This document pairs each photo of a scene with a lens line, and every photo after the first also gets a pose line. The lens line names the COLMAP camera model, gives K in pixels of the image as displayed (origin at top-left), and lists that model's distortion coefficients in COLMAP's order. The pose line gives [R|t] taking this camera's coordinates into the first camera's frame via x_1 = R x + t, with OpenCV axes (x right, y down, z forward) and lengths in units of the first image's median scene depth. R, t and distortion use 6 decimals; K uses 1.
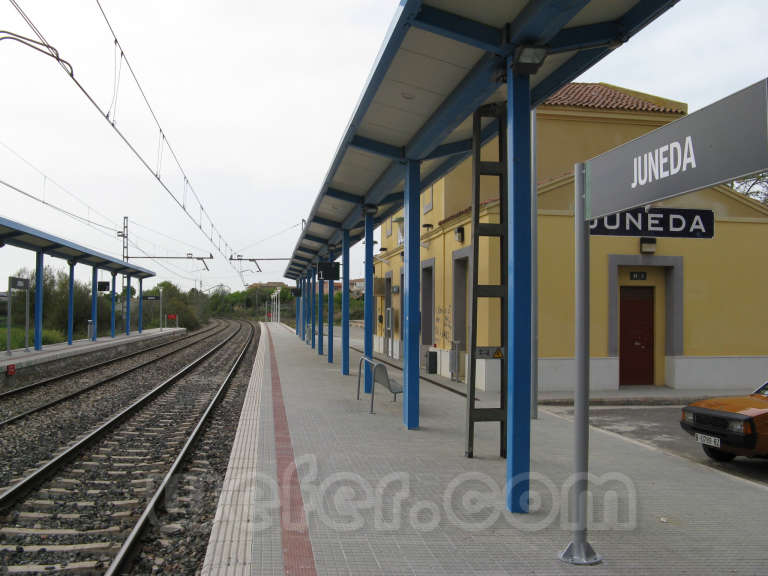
lens RADIAL K [[799.6, 0, 384.7], [0, 799.6, 288.5], [0, 0, 1]] dist [-0.127078, 0.000000]
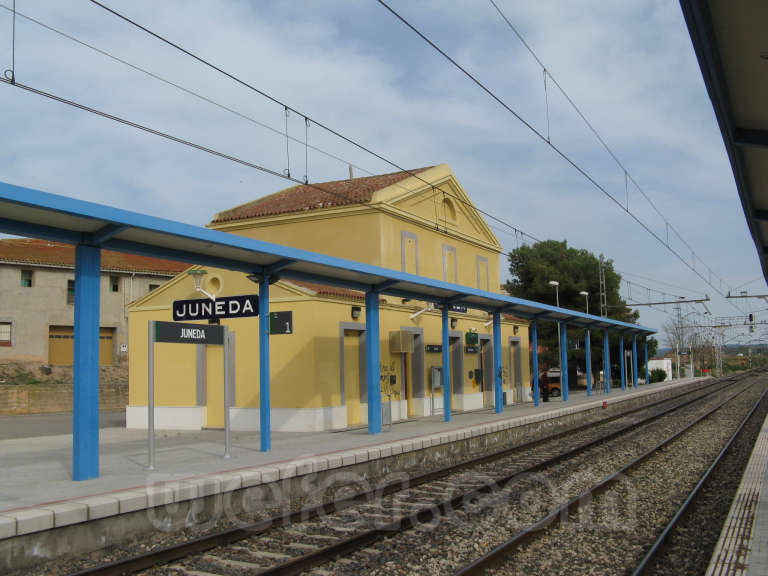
lens RADIAL K [[799.6, 0, 400.6], [0, 799.6, 284.7], [0, 0, 1]] dist [-0.127078, 0.000000]
pose [[0.802878, -0.084972, -0.590057, 1.404903], [0.041429, 0.995350, -0.086965, 0.008252], [0.594703, 0.045377, 0.802664, 0.079454]]
